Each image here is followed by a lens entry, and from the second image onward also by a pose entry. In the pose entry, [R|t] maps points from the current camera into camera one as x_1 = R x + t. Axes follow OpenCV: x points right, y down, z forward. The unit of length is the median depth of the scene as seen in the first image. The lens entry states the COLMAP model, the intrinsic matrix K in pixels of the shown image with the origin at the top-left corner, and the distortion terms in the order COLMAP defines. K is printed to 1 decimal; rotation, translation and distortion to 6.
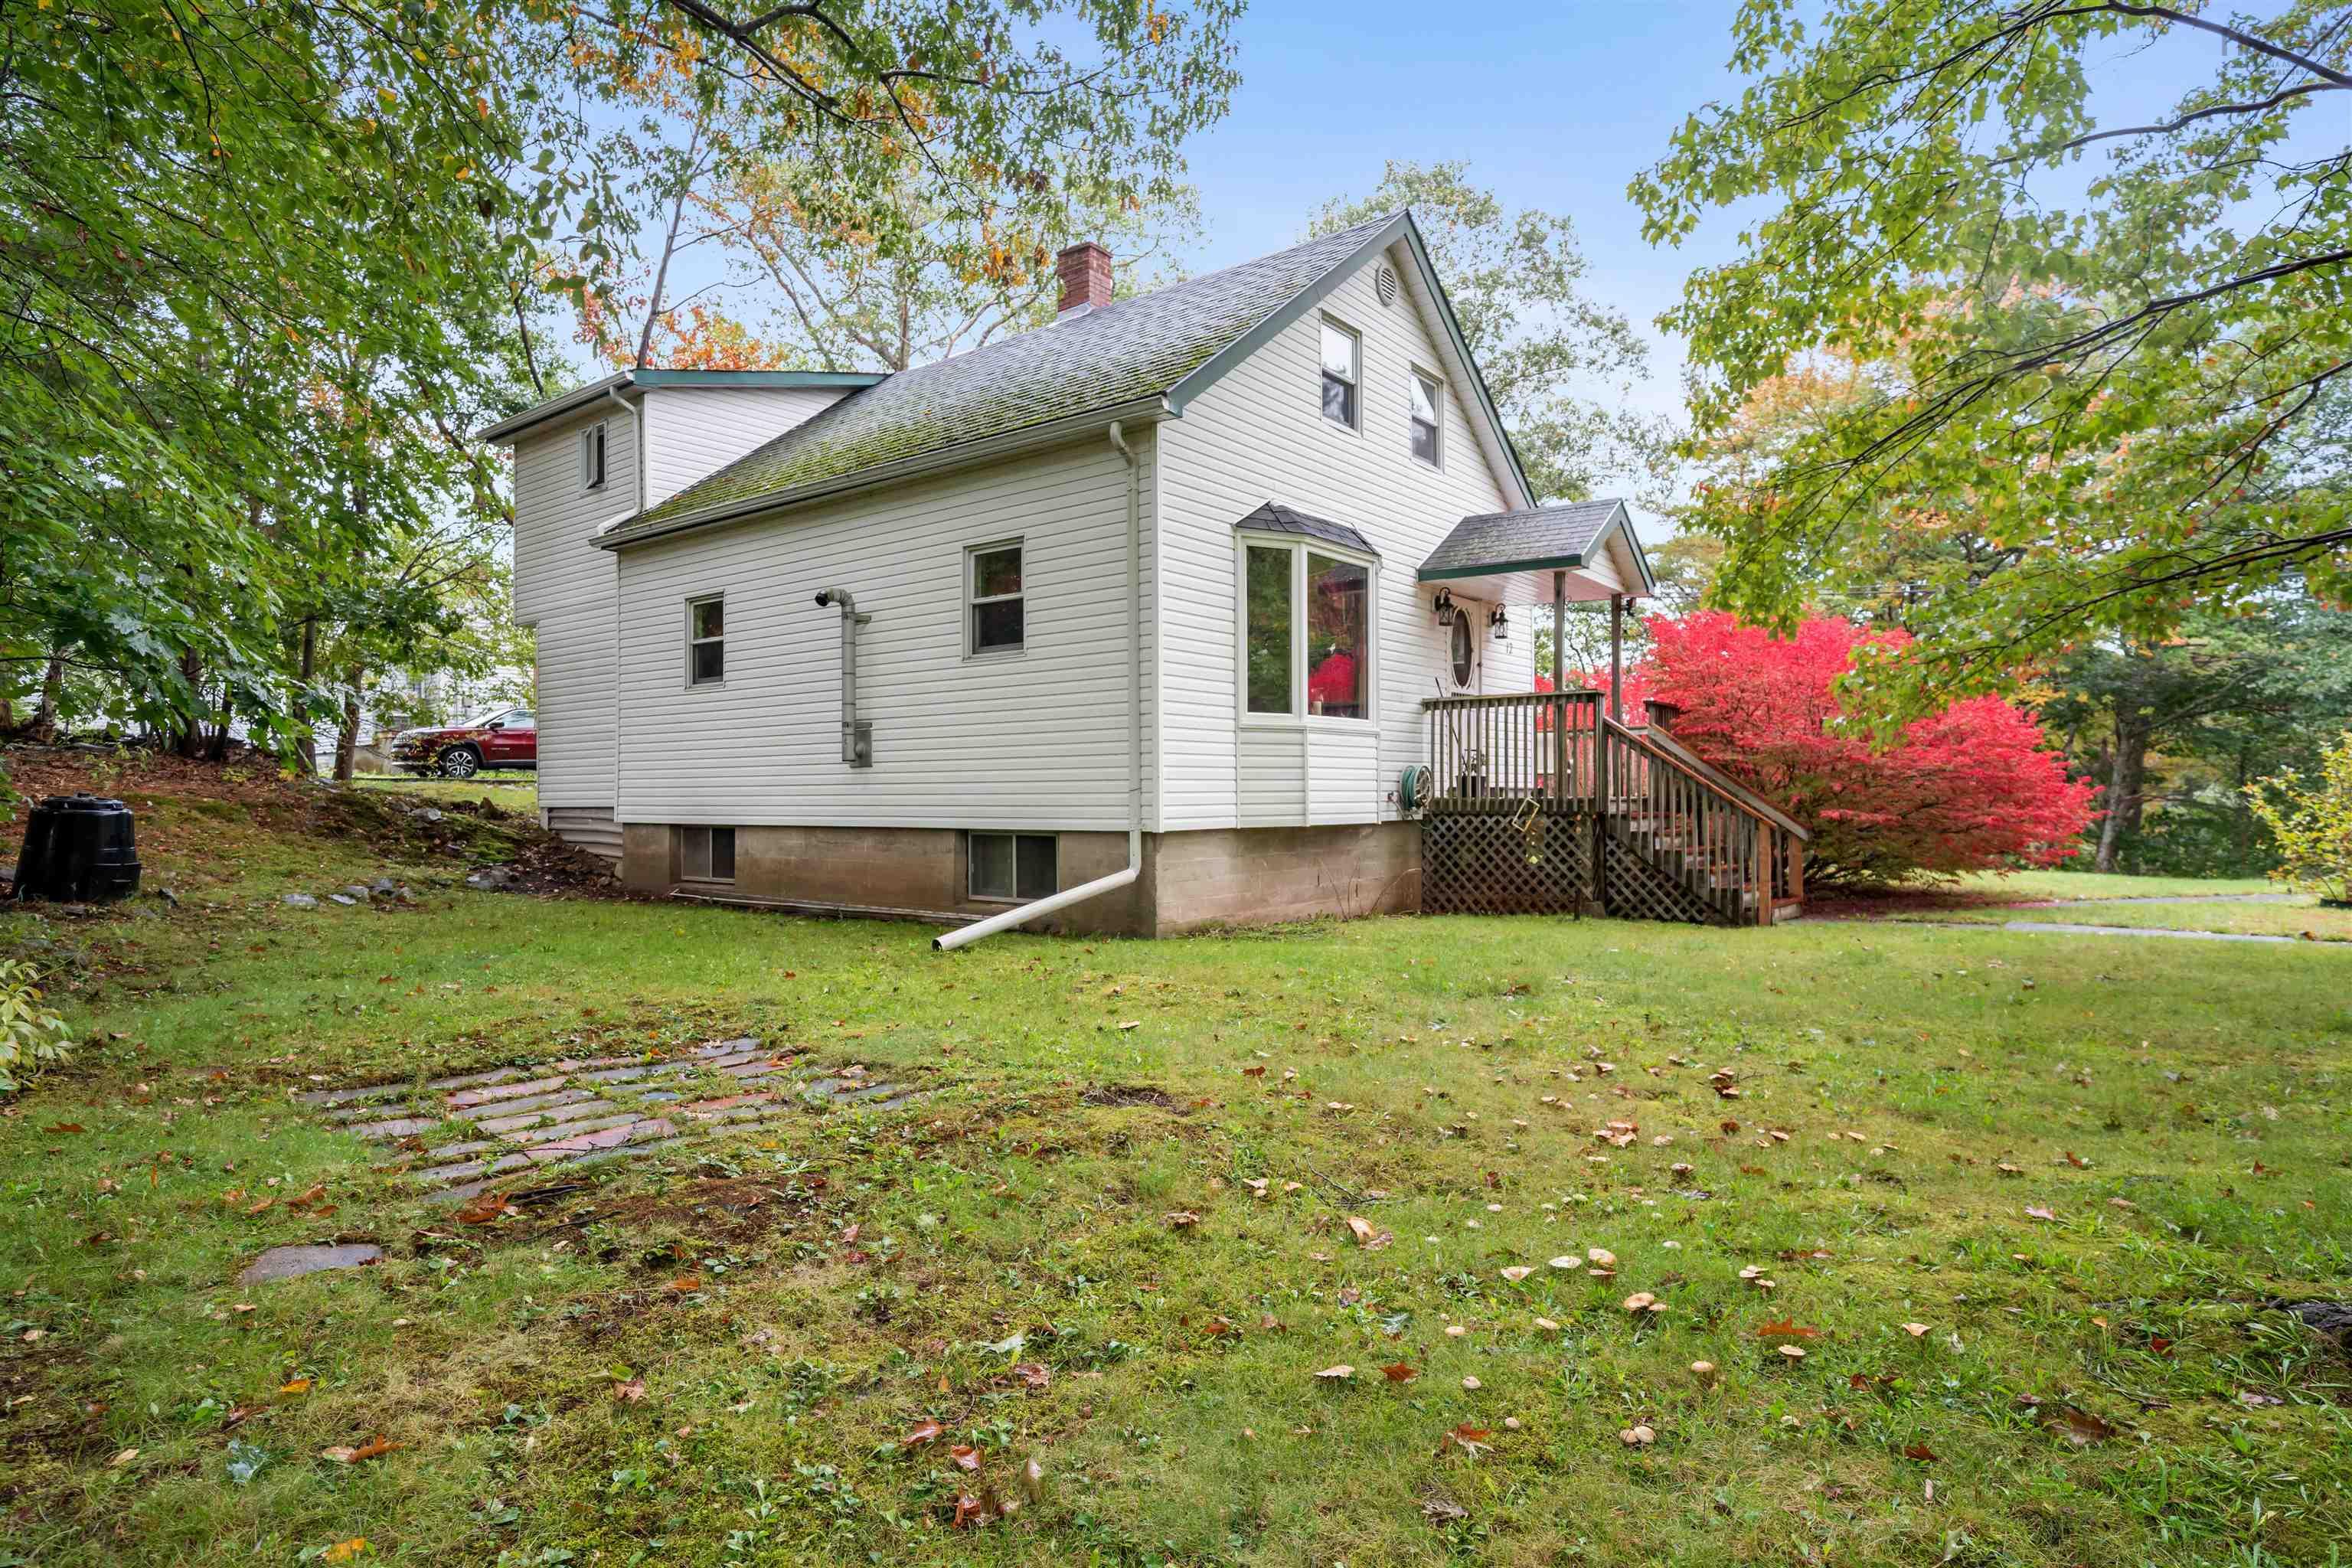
lens RADIAL K [[1286.8, 0, 1180.7], [0, 1286.8, 793.2], [0, 0, 1]] dist [-0.003567, 0.001528]
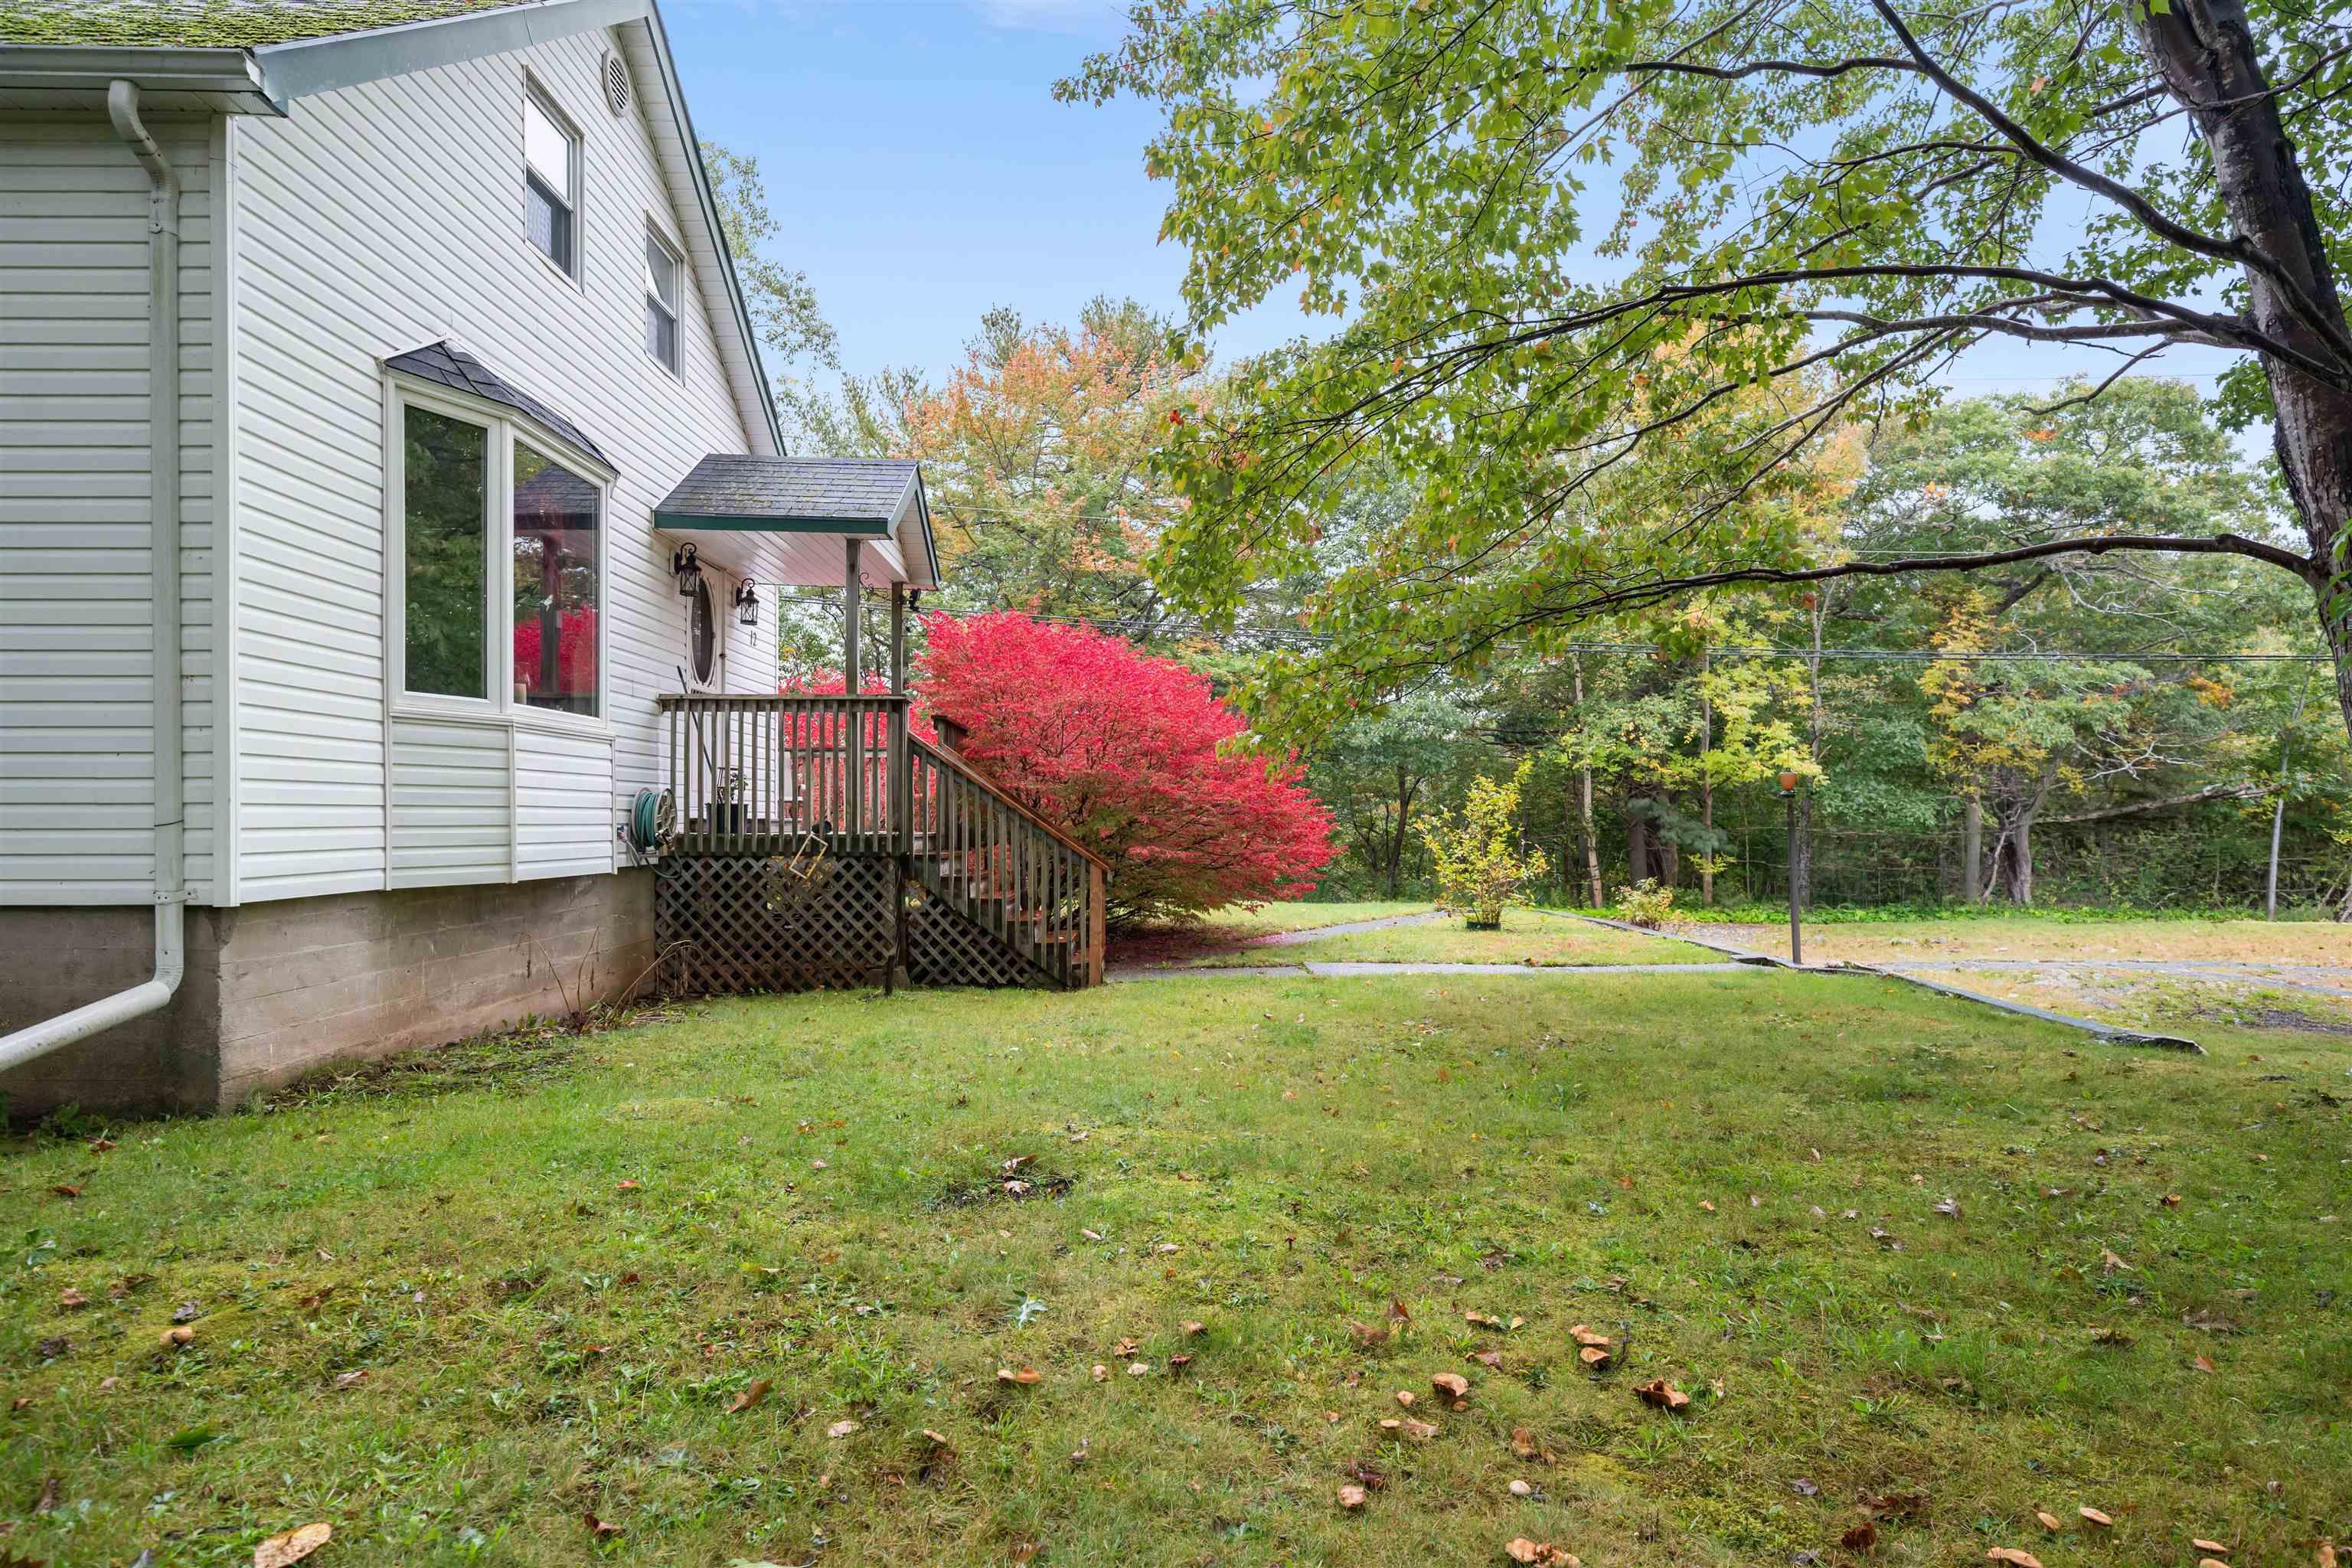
lens RADIAL K [[1286.8, 0, 1184.0], [0, 1286.8, 829.6], [0, 0, 1]] dist [-0.003567, 0.001528]
pose [[0.779567, 0.002483, 0.626313, -0.032130], [-0.008156, 0.999948, 0.006187, -0.005431], [-0.626265, -0.009931, 0.779547, 0.279184]]
